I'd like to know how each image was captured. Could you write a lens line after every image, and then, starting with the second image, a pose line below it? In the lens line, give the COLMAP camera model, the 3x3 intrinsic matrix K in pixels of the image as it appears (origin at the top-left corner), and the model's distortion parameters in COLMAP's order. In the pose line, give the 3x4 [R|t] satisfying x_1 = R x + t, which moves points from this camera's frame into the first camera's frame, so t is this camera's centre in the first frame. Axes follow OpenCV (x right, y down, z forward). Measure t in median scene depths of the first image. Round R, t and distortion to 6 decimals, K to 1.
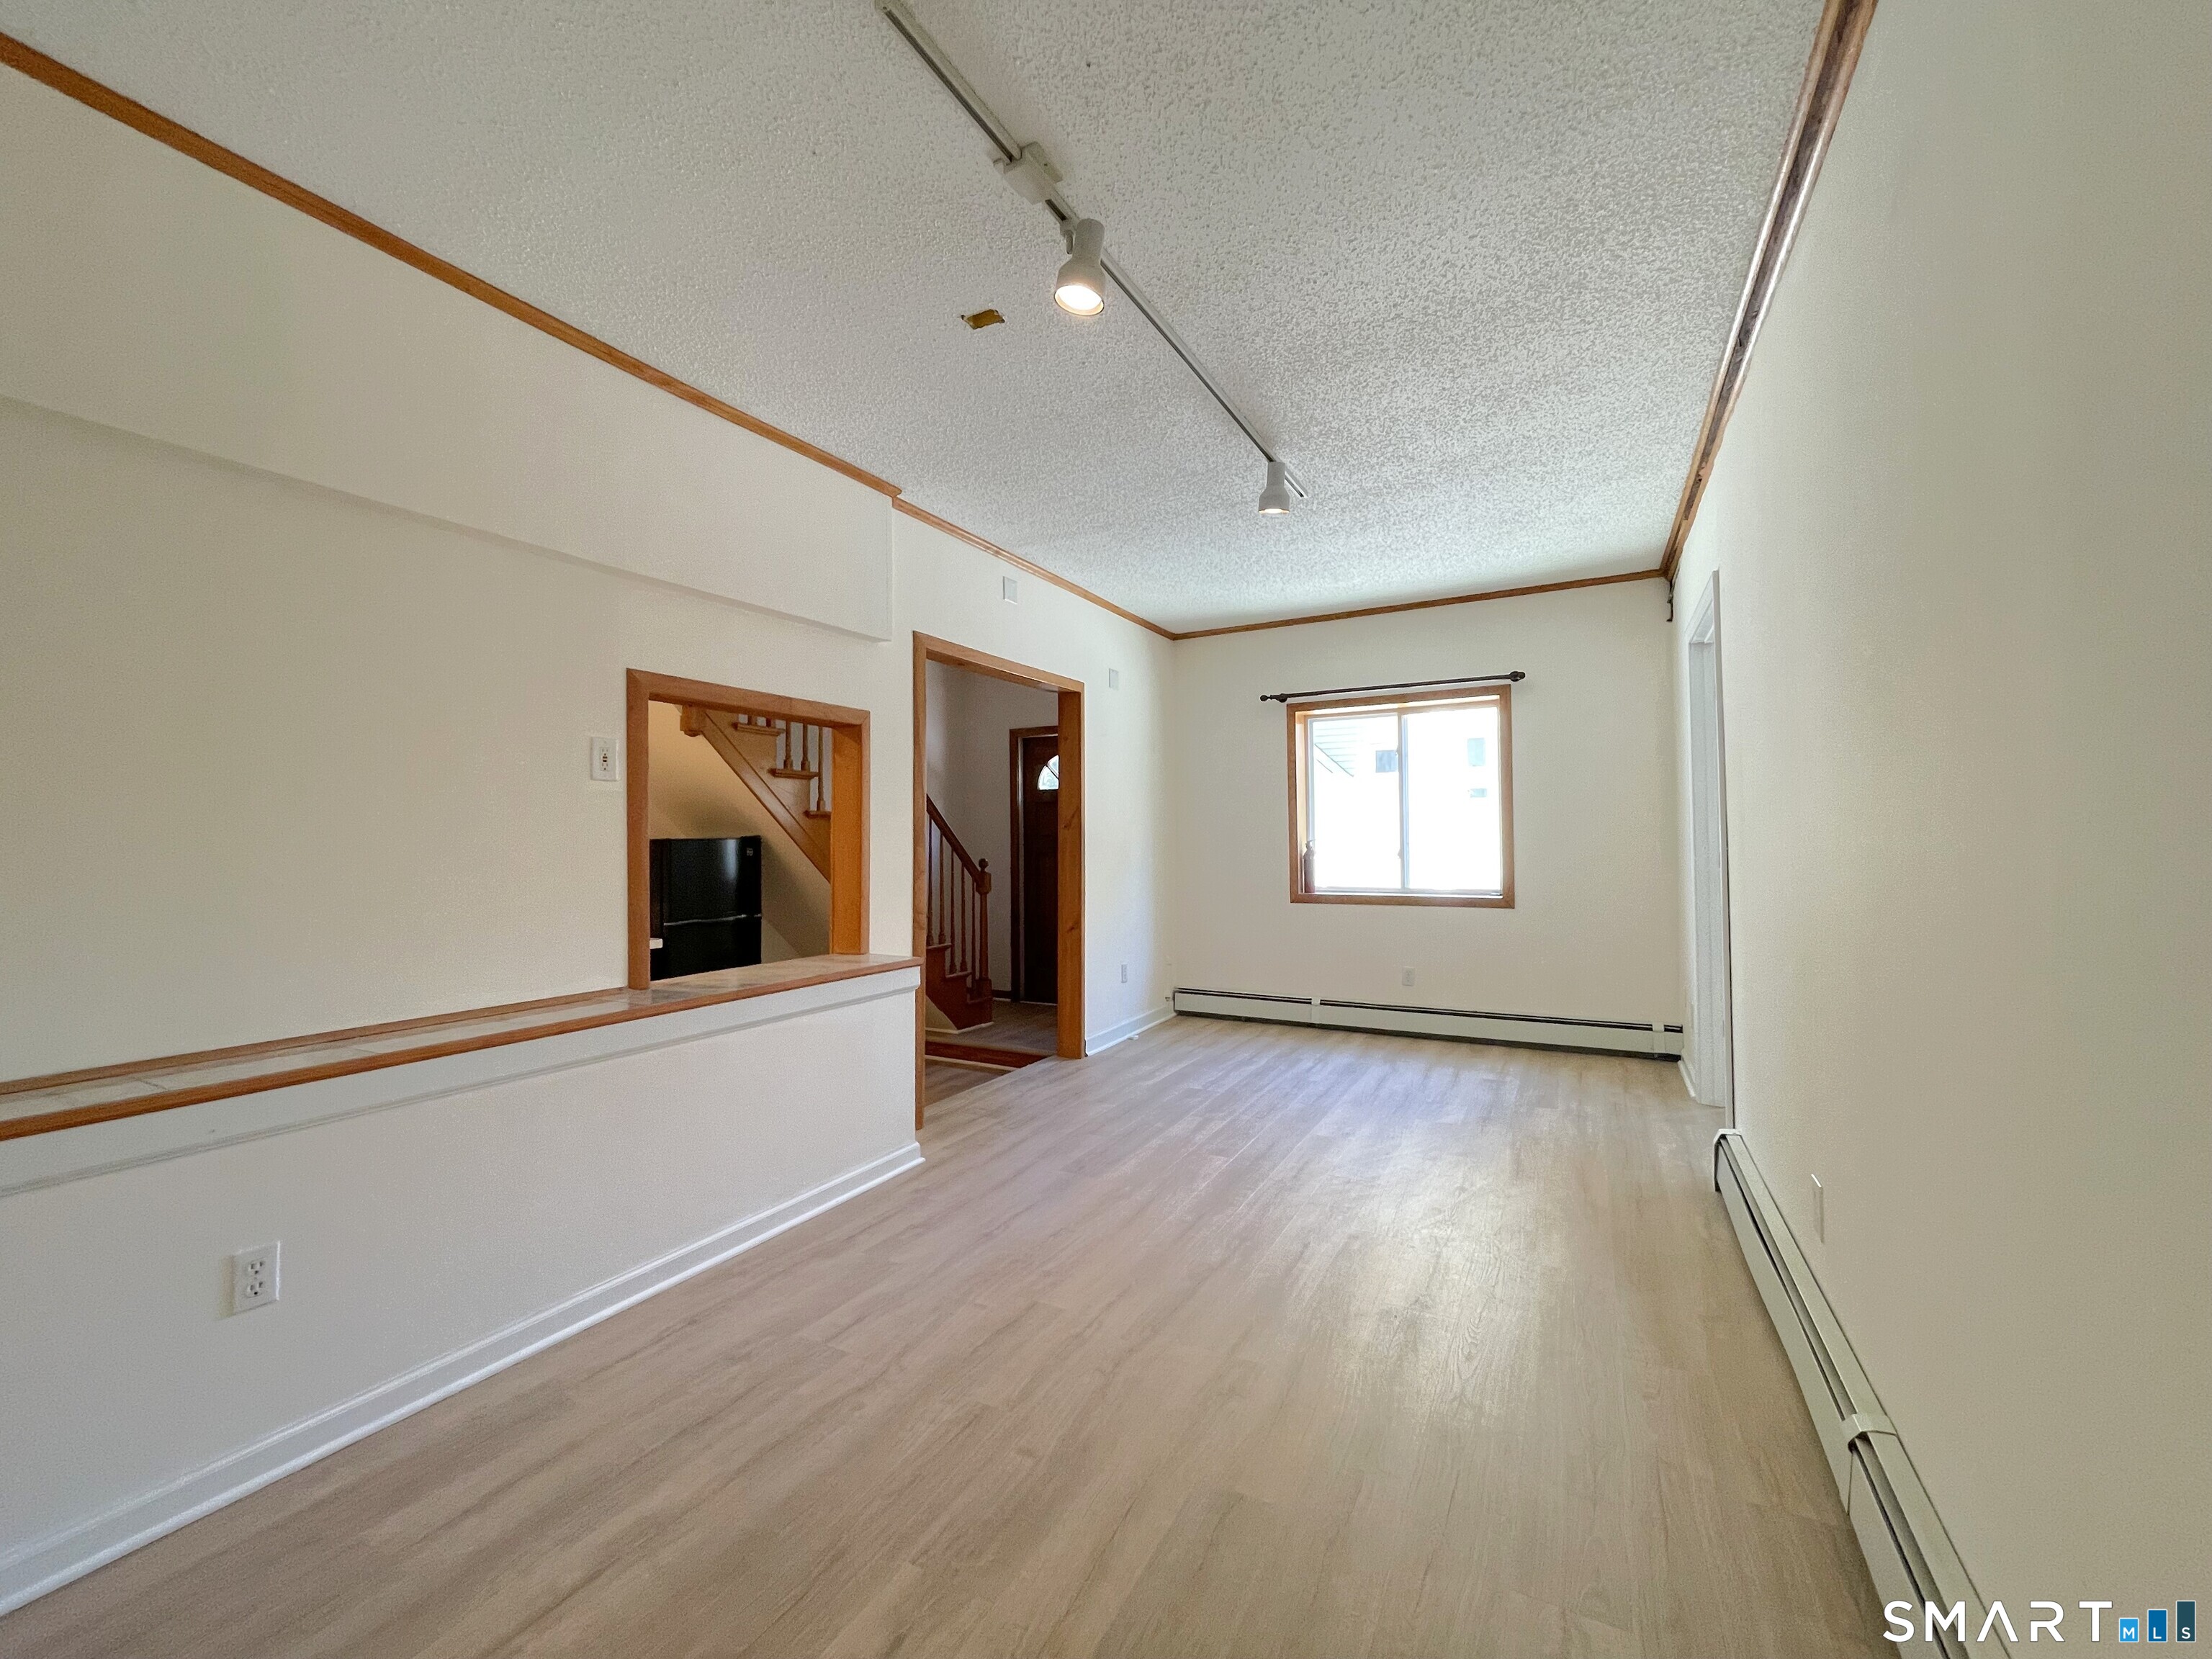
lens RADIAL K [[900.5, 0, 1106.0], [0, 900.5, 829.5], [0, 0, 1]] dist [-0.001319, -0.000507]
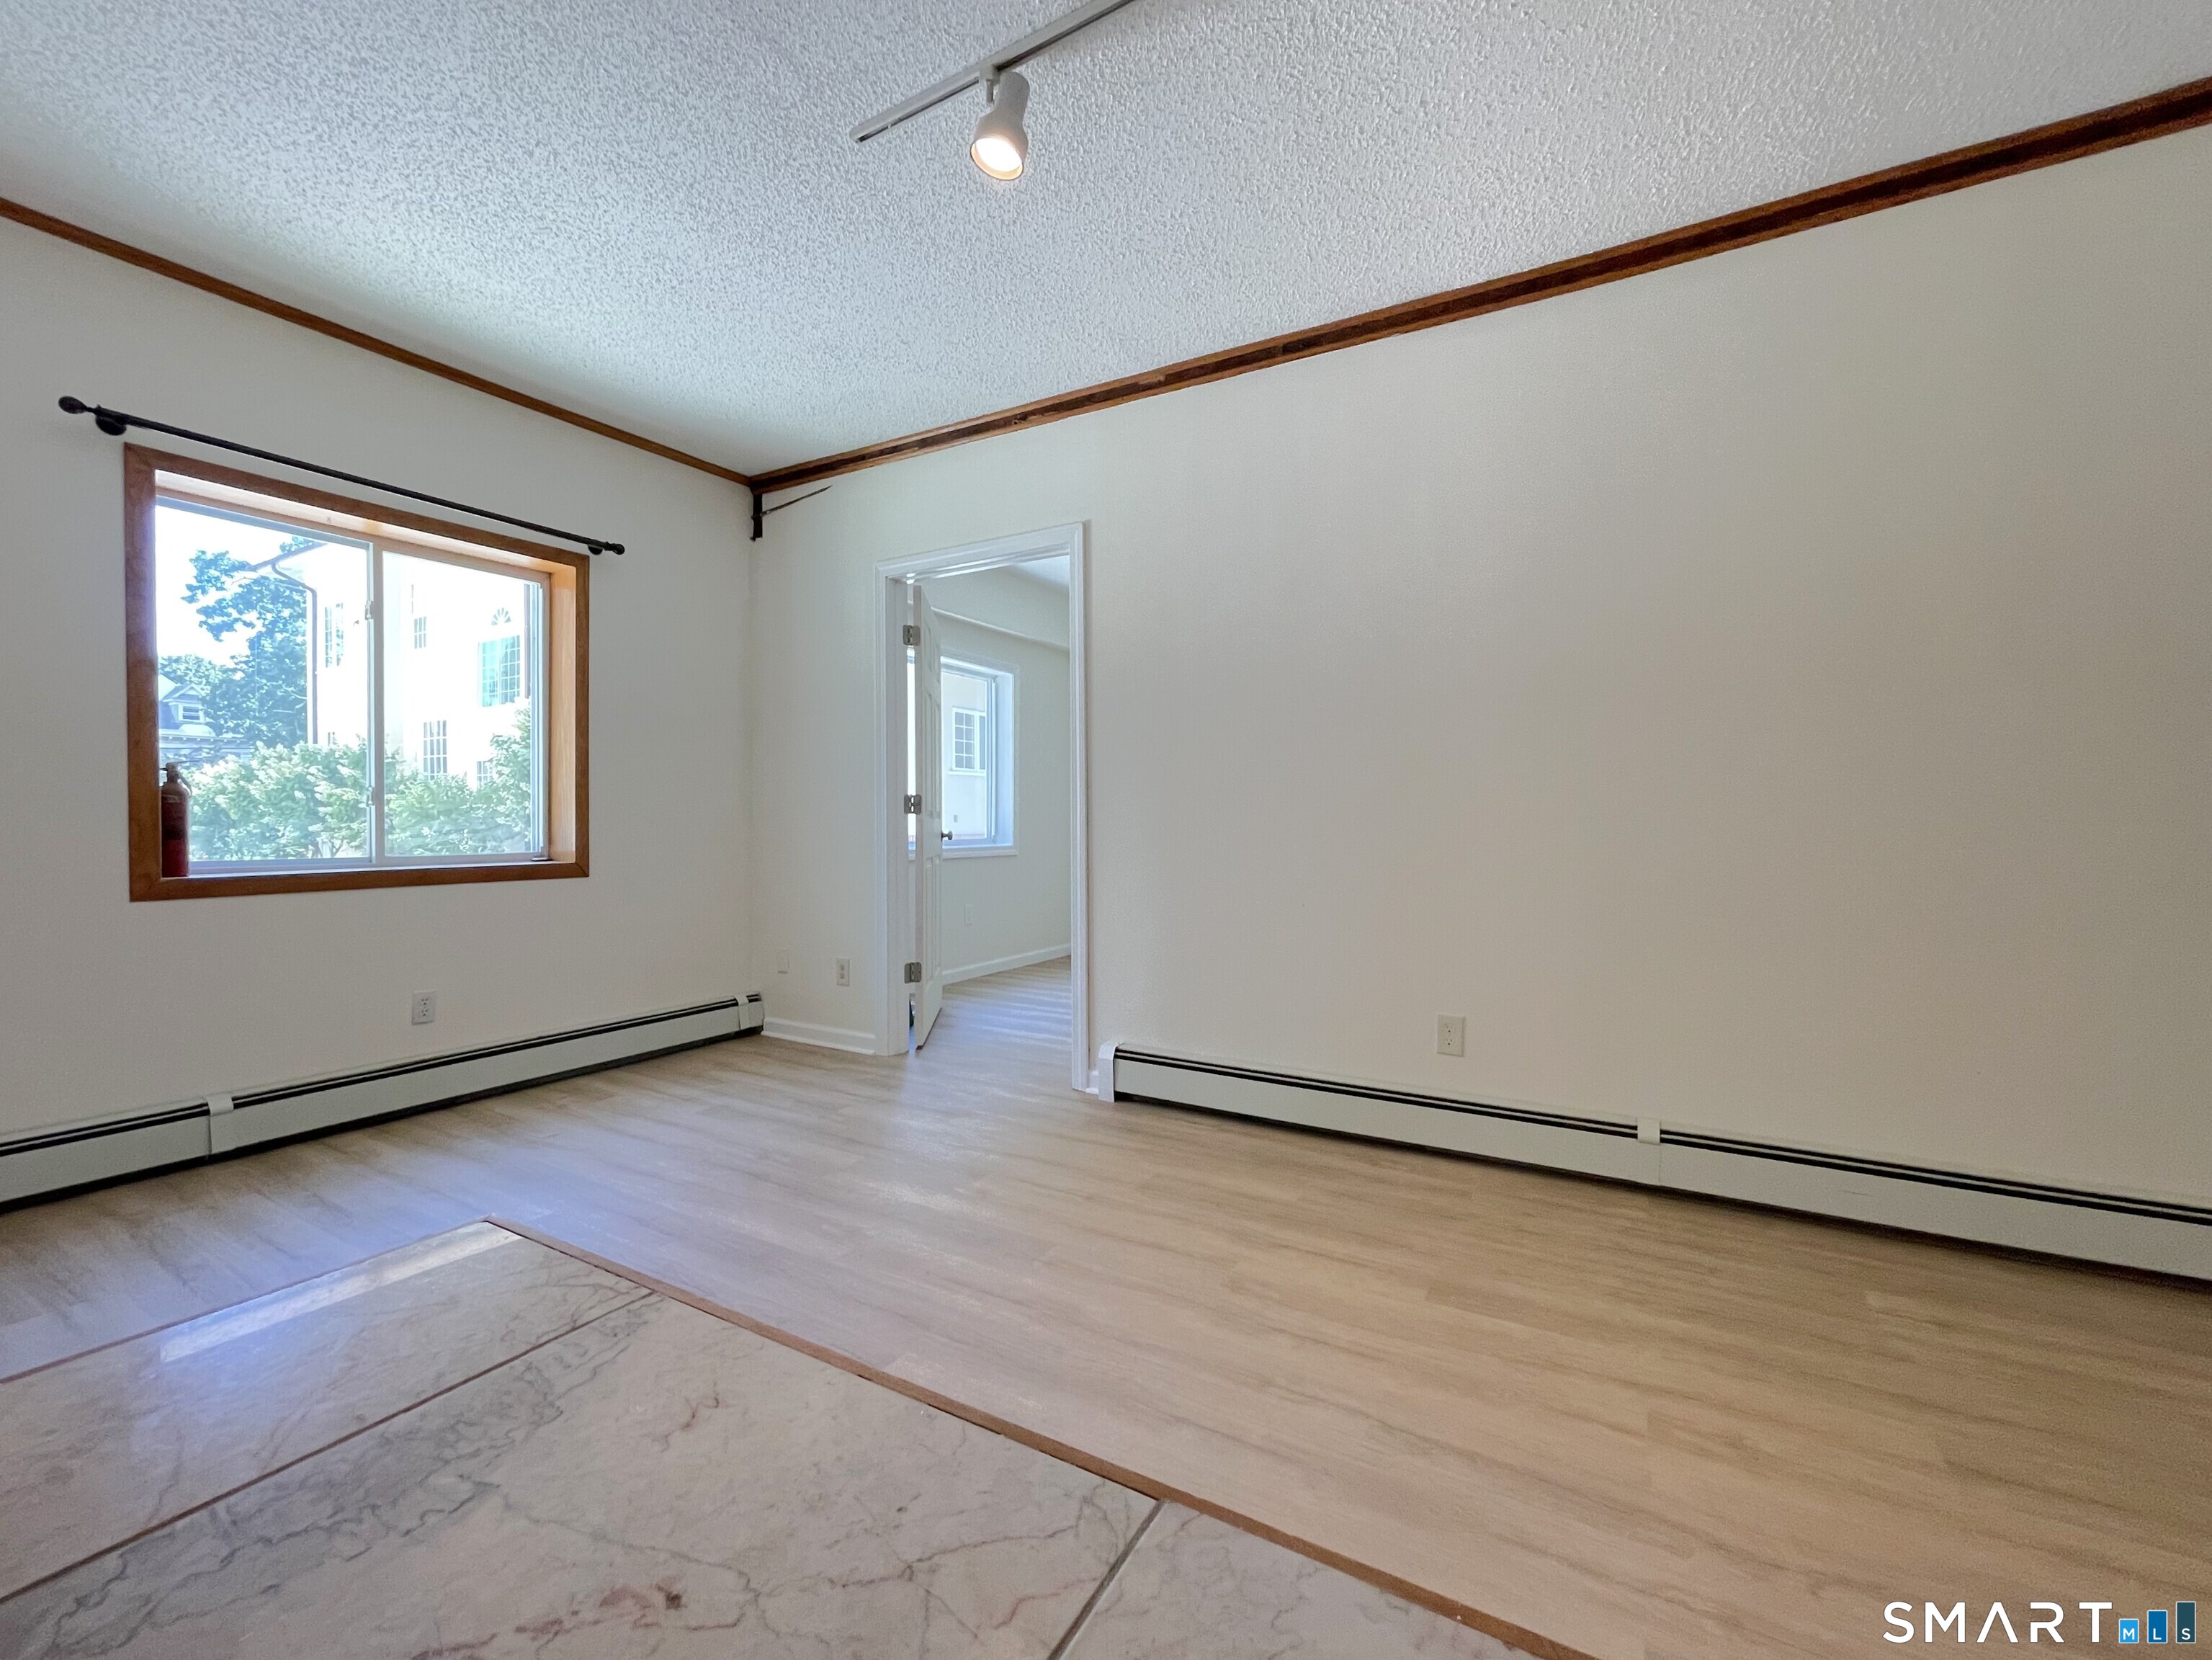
lens RADIAL K [[900.6, 0, 1106.0], [0, 900.6, 830.0], [0, 0, 1]] dist [-0.001319, -0.000507]
pose [[0.032482, 0.000682, 0.999472, -0.250734], [-0.021017, 0.999779, 0.000001, 0.043077], [-0.999251, -0.021006, 0.032489, 0.591470]]
